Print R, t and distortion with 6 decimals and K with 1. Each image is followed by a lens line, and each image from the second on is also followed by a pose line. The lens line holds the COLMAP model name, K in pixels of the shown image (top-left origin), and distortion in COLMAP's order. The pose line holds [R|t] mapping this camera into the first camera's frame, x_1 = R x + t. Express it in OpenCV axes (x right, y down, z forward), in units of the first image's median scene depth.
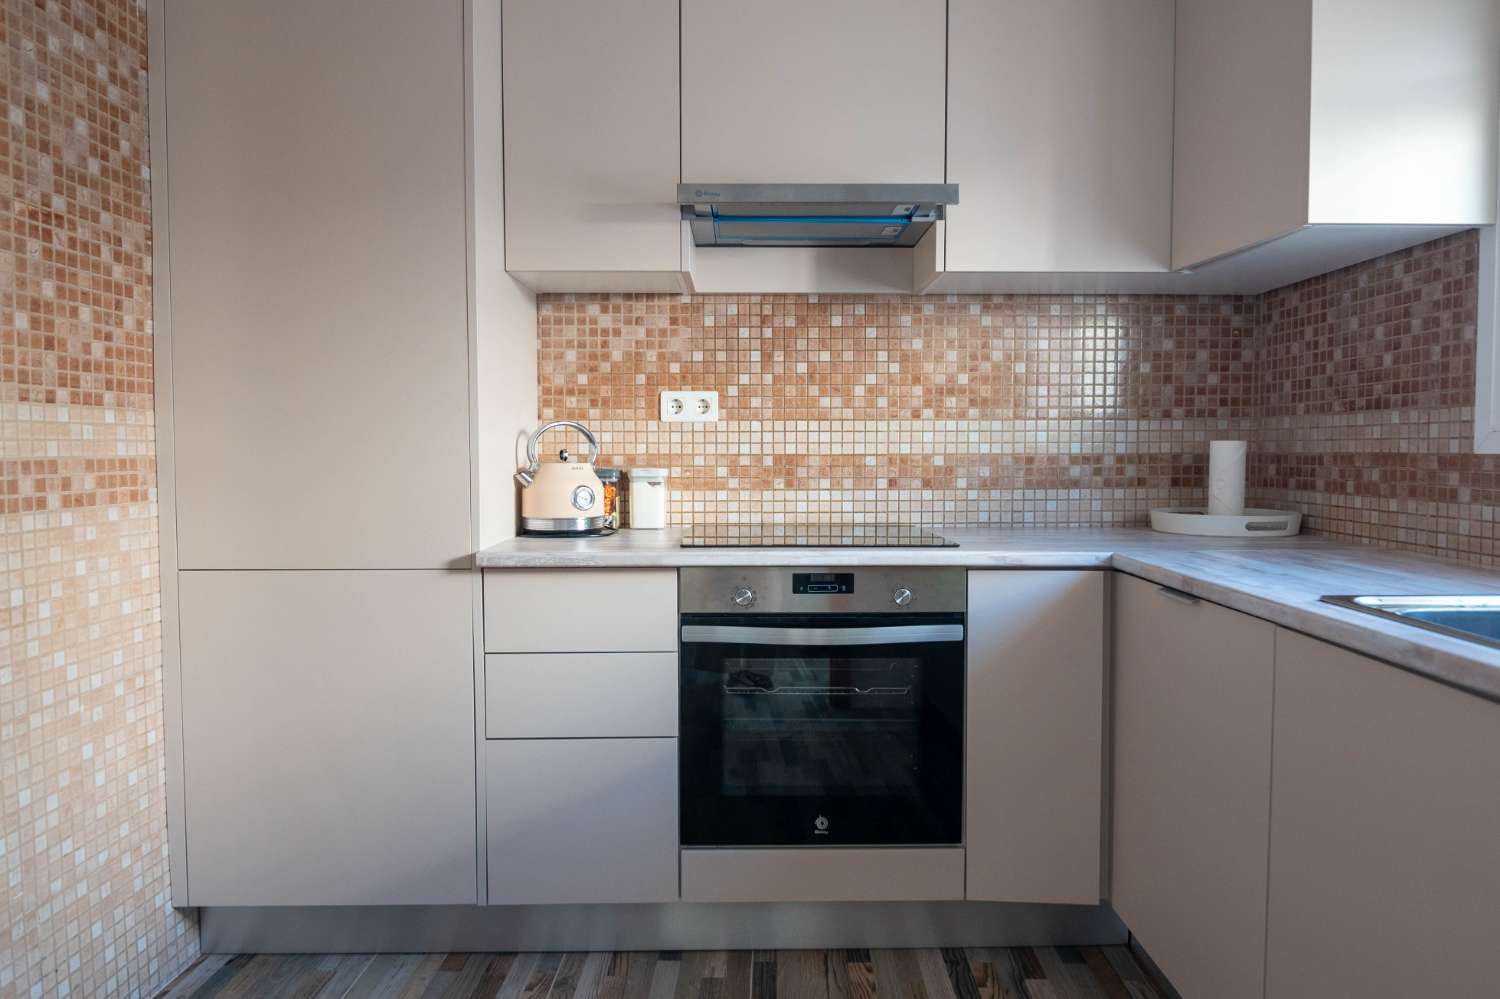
lens RADIAL K [[940.6, 0, 751.6], [0, 940.6, 496.8], [0, 0, 1]] dist [-0.003638, -0.002943]
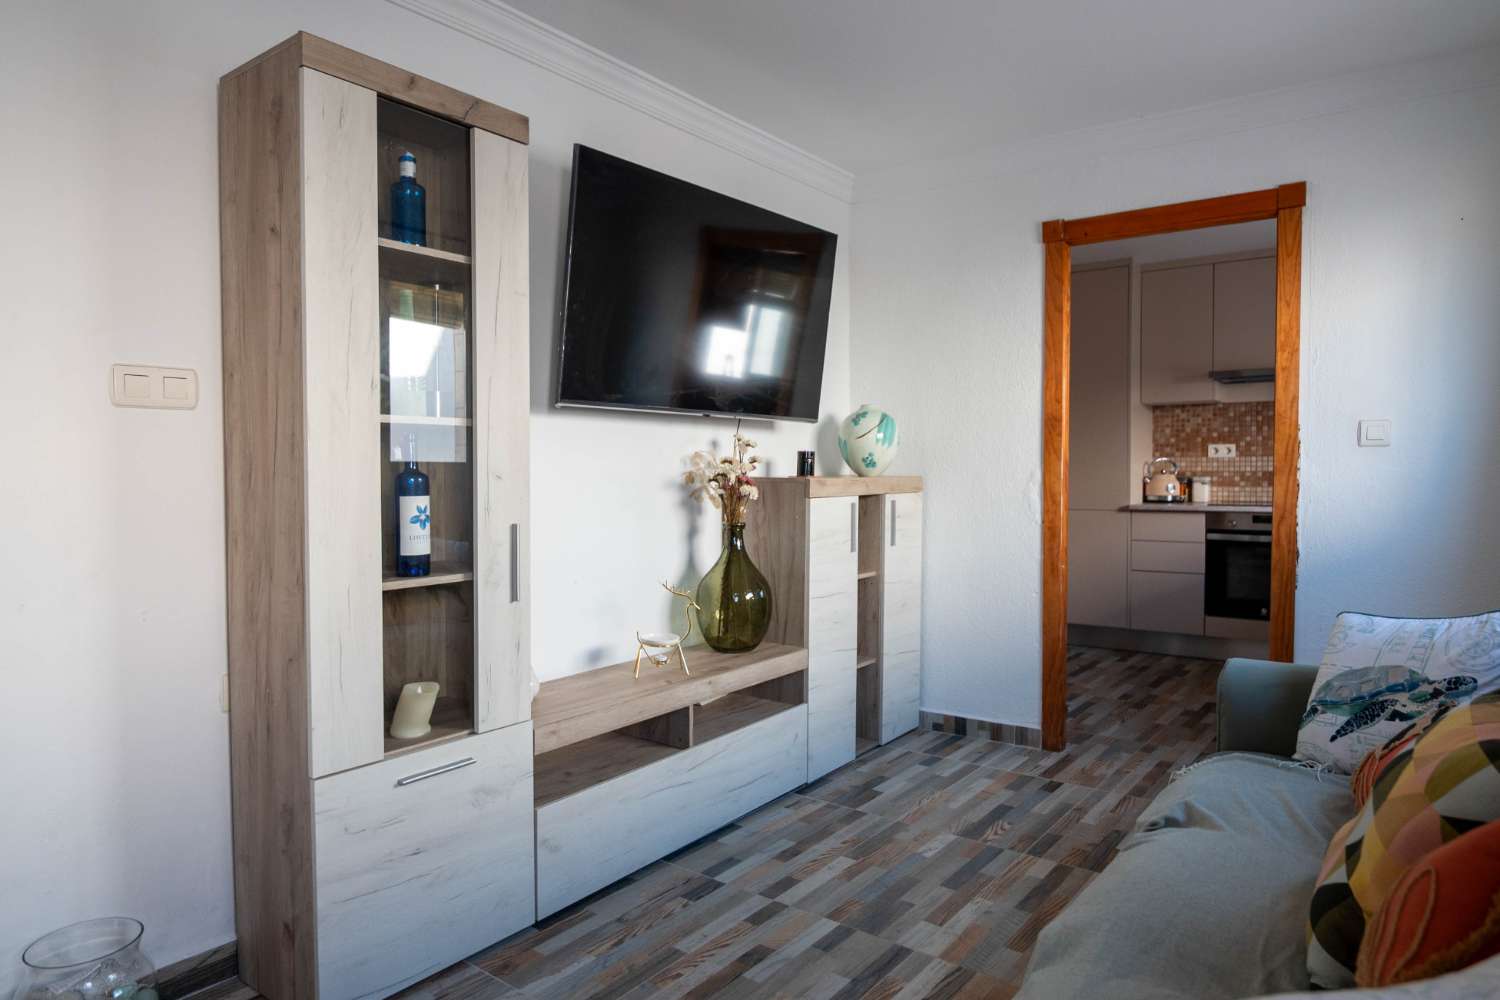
lens RADIAL K [[932.9, 0, 749.3], [0, 932.9, 494.4], [0, 0, 1]] dist [-0.000867, -0.000386]
pose [[0.809118, 0.014178, -0.587475, 0.351038], [-0.027238, 0.999539, -0.013392, 0.076263], [0.587015, 0.026838, 0.809131, -1.578715]]
